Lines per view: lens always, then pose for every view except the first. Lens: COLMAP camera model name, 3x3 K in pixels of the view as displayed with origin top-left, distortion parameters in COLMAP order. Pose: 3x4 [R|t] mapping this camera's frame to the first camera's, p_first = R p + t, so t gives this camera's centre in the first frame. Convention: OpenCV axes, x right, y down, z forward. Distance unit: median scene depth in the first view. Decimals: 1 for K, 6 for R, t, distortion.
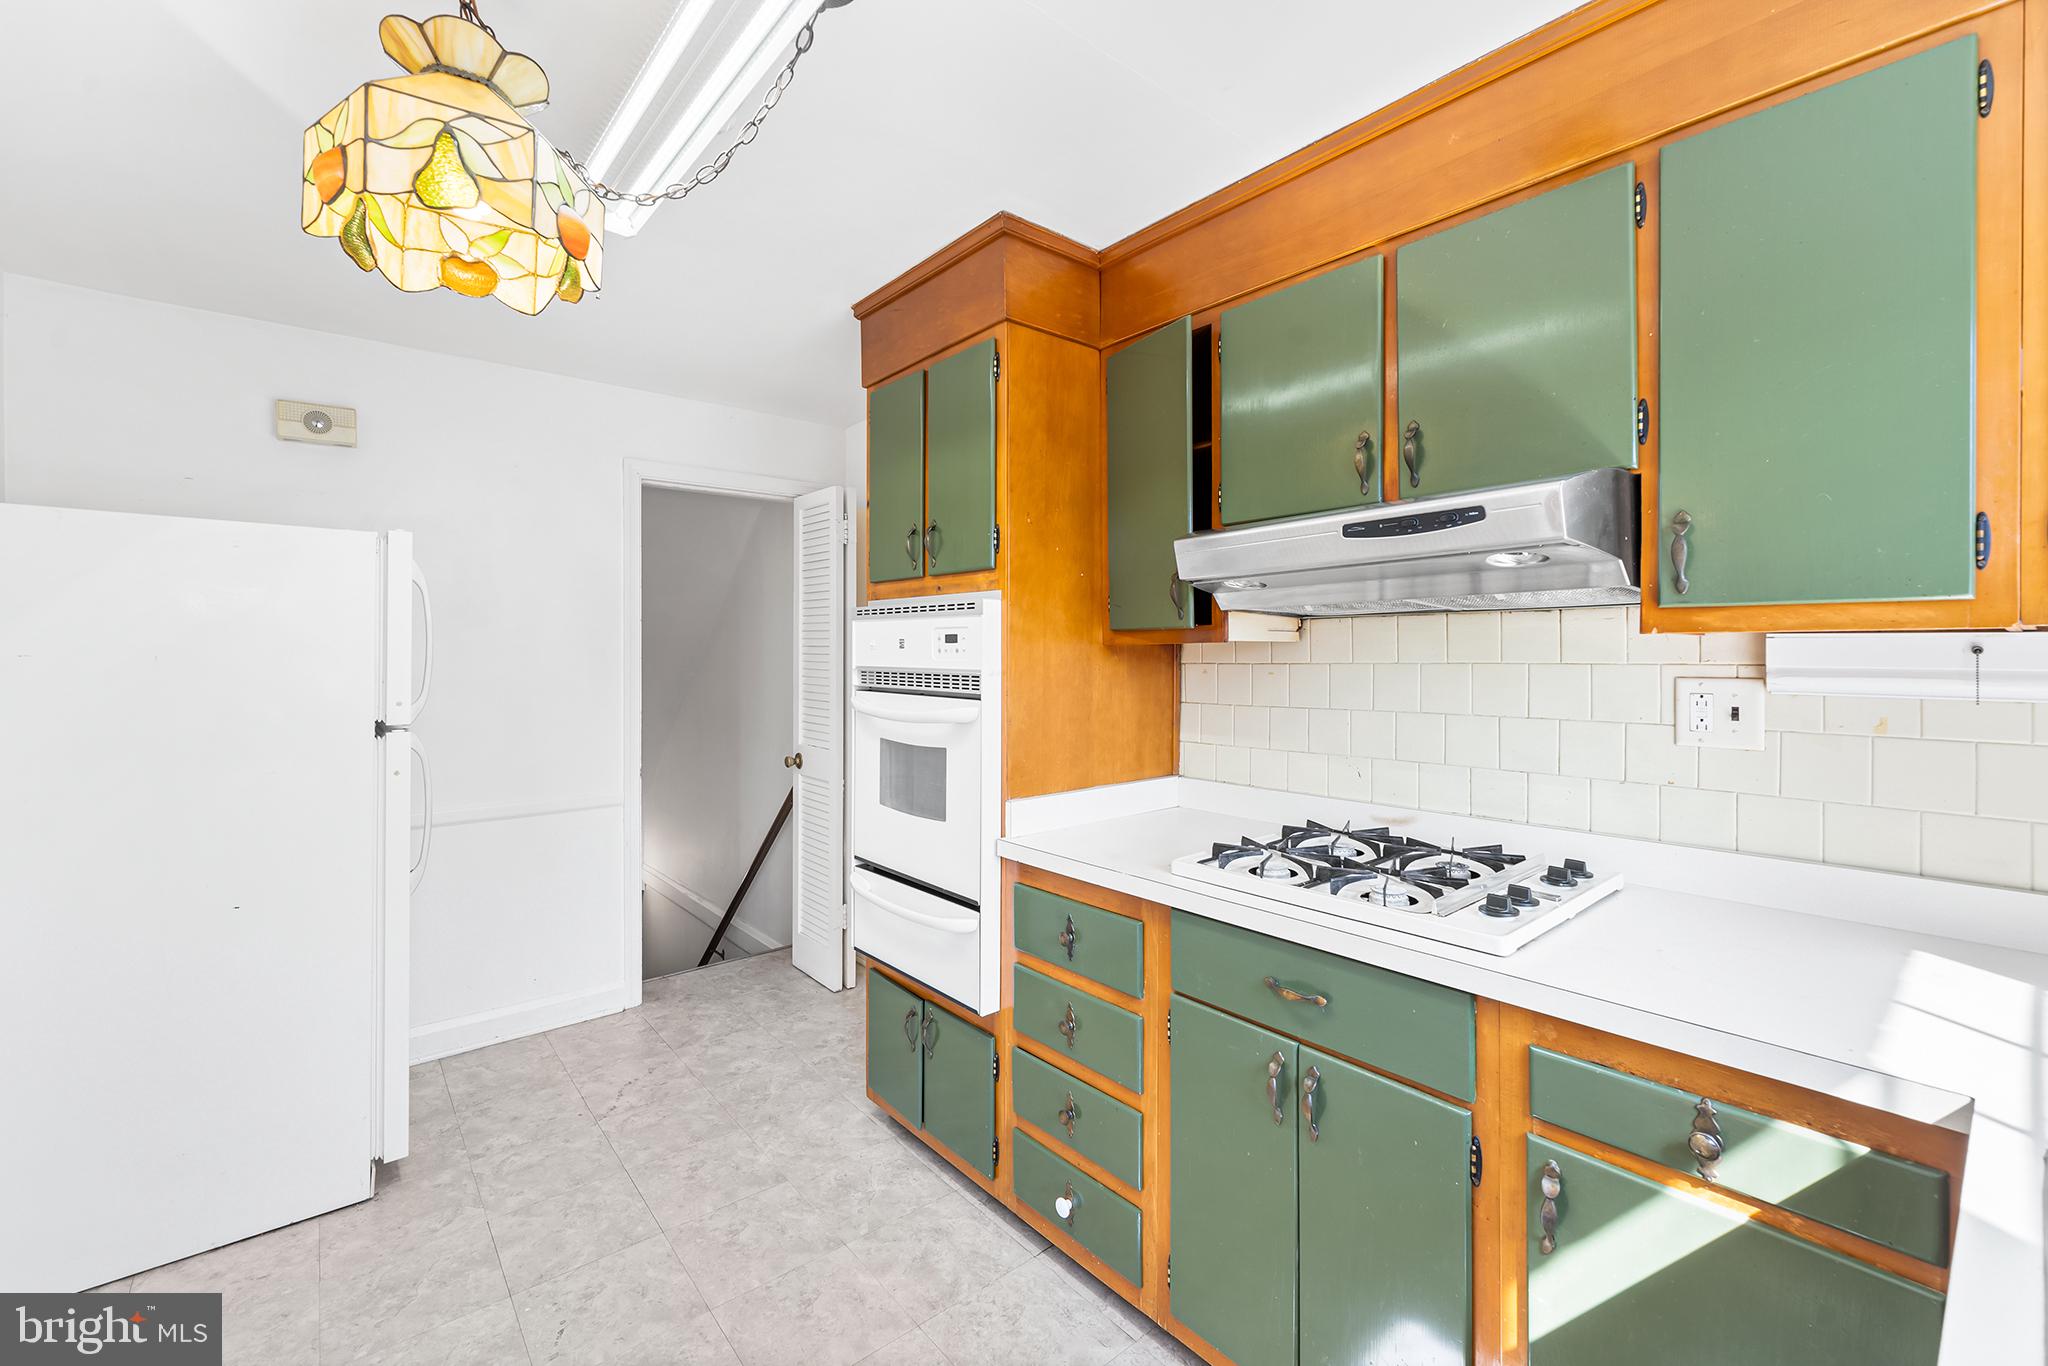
lens RADIAL K [[855.2, 0, 1031.5], [0, 855.2, 648.4], [0, 0, 1]] dist [-0.000422, -0.001045]
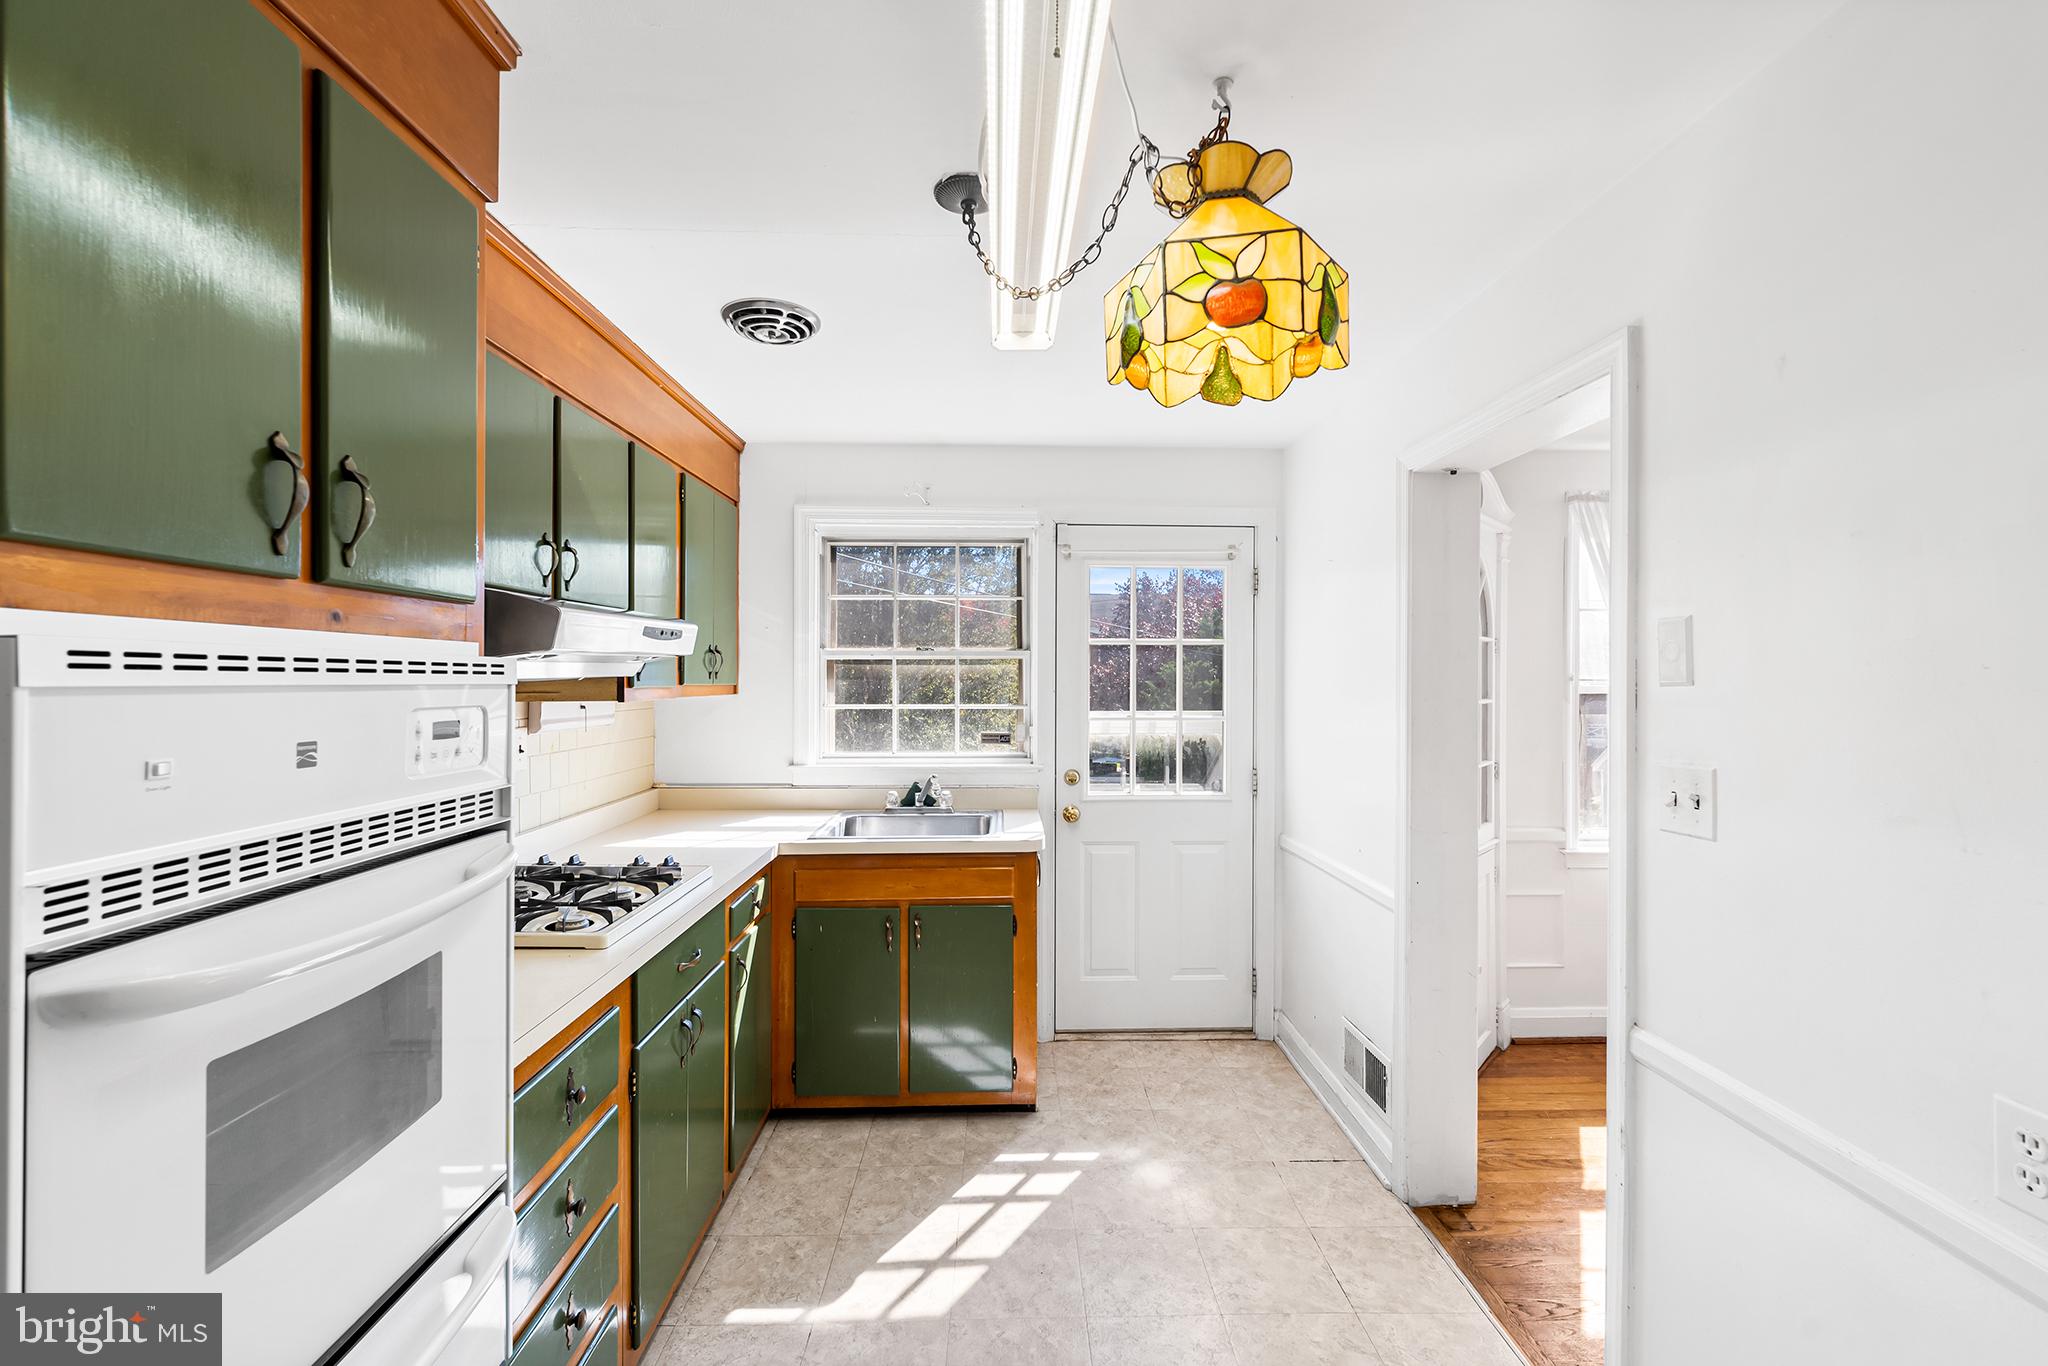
lens RADIAL K [[855.2, 0, 1021.0], [0, 855.2, 678.0], [0, 0, 1]] dist [-0.000422, -0.001045]
pose [[-0.776671, -0.001489, 0.629904, -0.706786], [-0.004052, 0.999988, -0.002633, -0.044246], [-0.629893, -0.004598, -0.776668, 1.229173]]
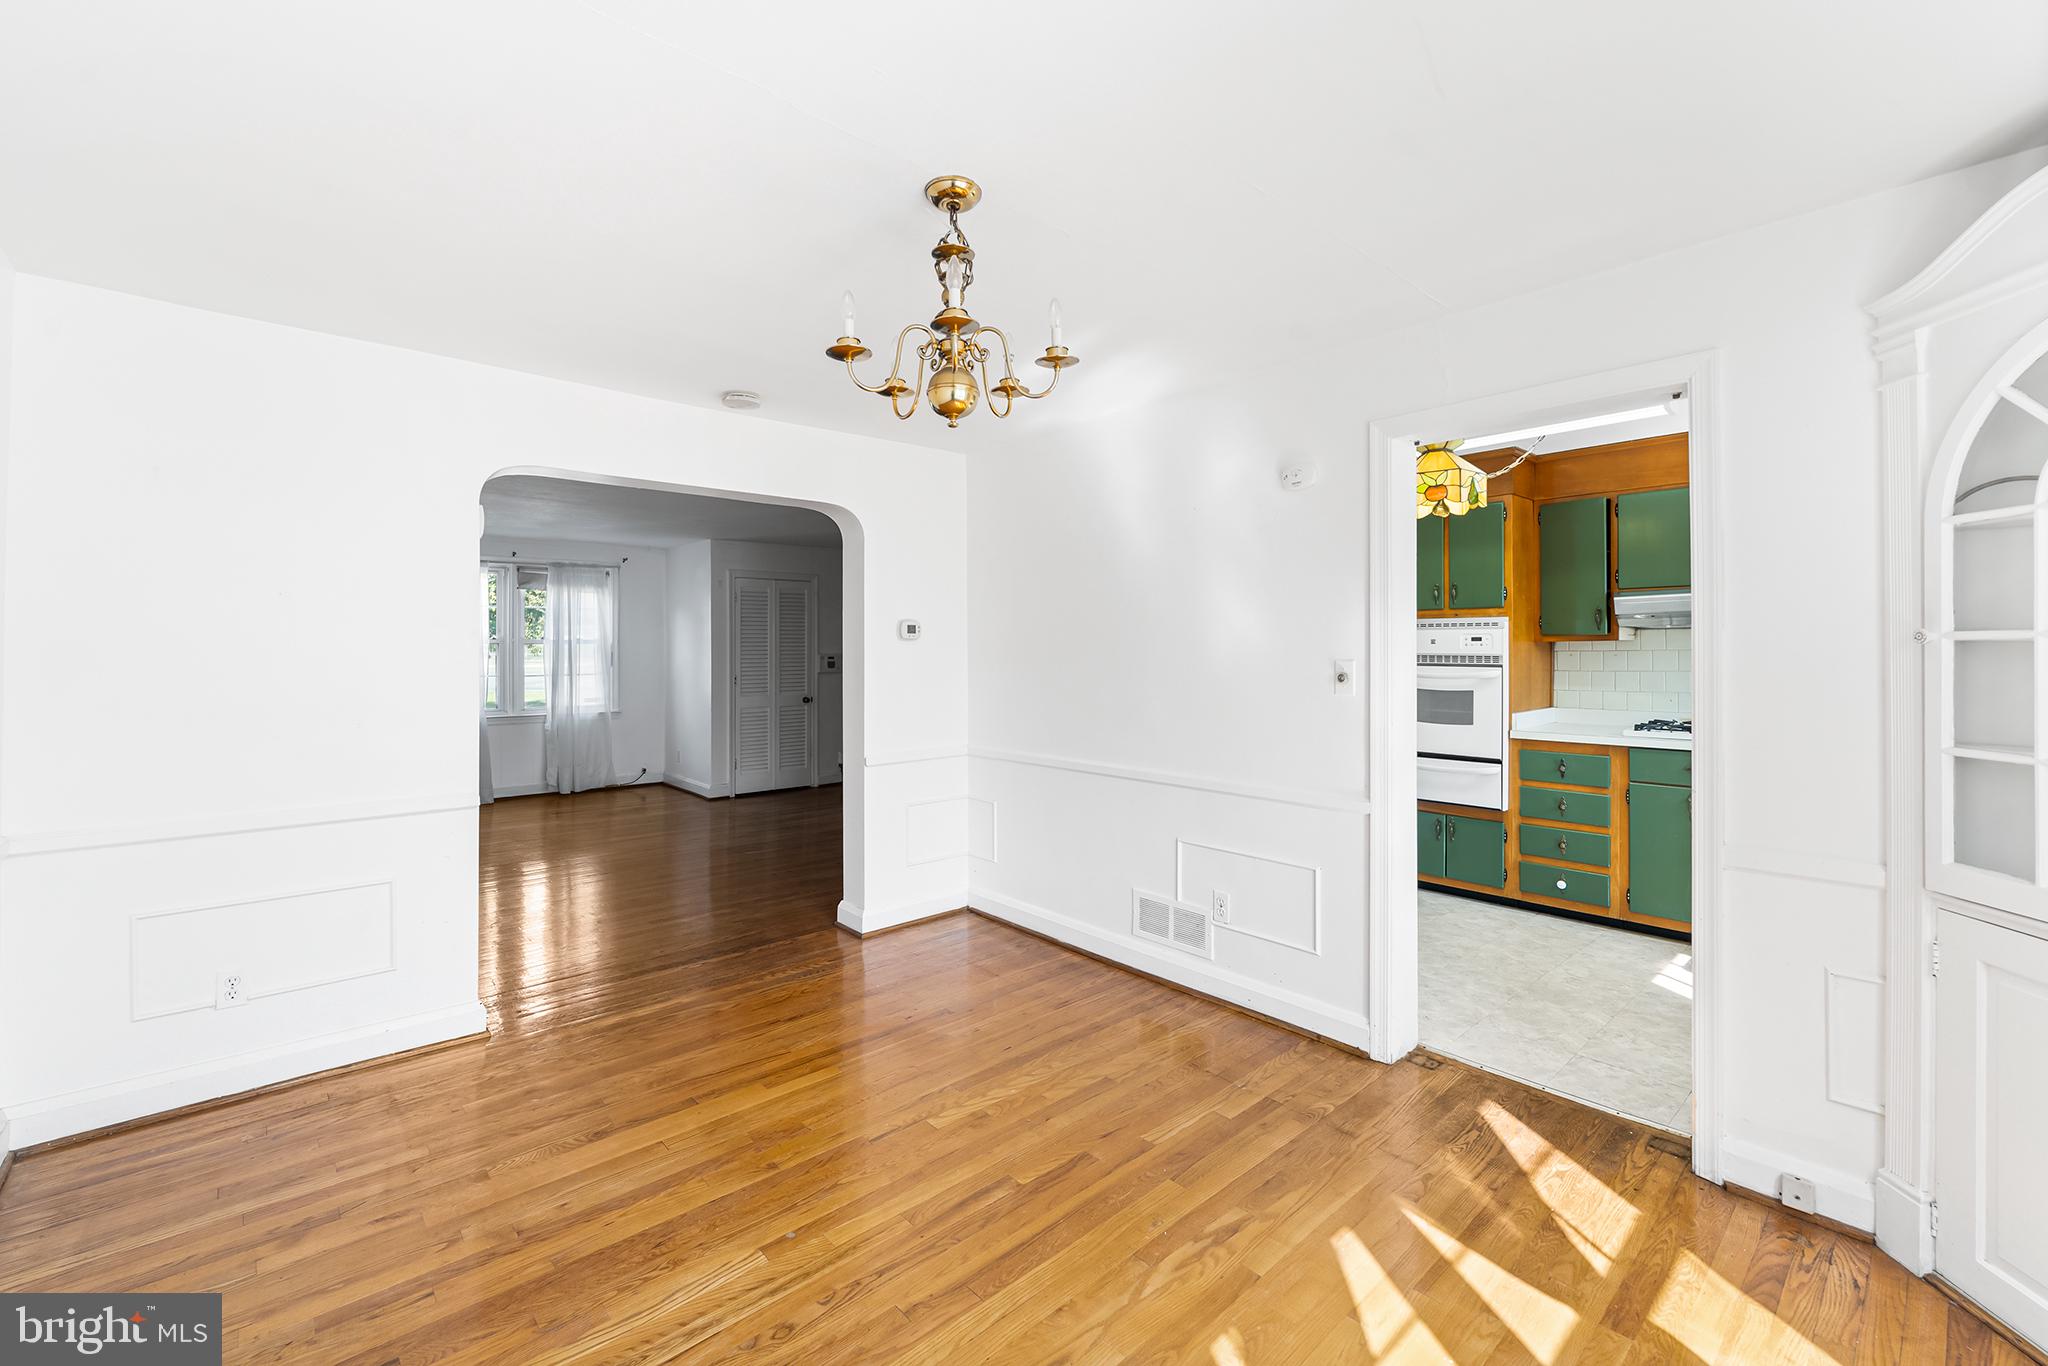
lens RADIAL K [[855.2, 0, 1010.1], [0, 855.2, 644.4], [0, 0, 1]] dist [-0.000422, -0.001045]
pose [[0.999954, -0.002462, 0.009290, -1.340568], [0.002469, 0.999997, -0.000739, 0.000430], [-0.009288, 0.000762, 0.999957, -1.184879]]
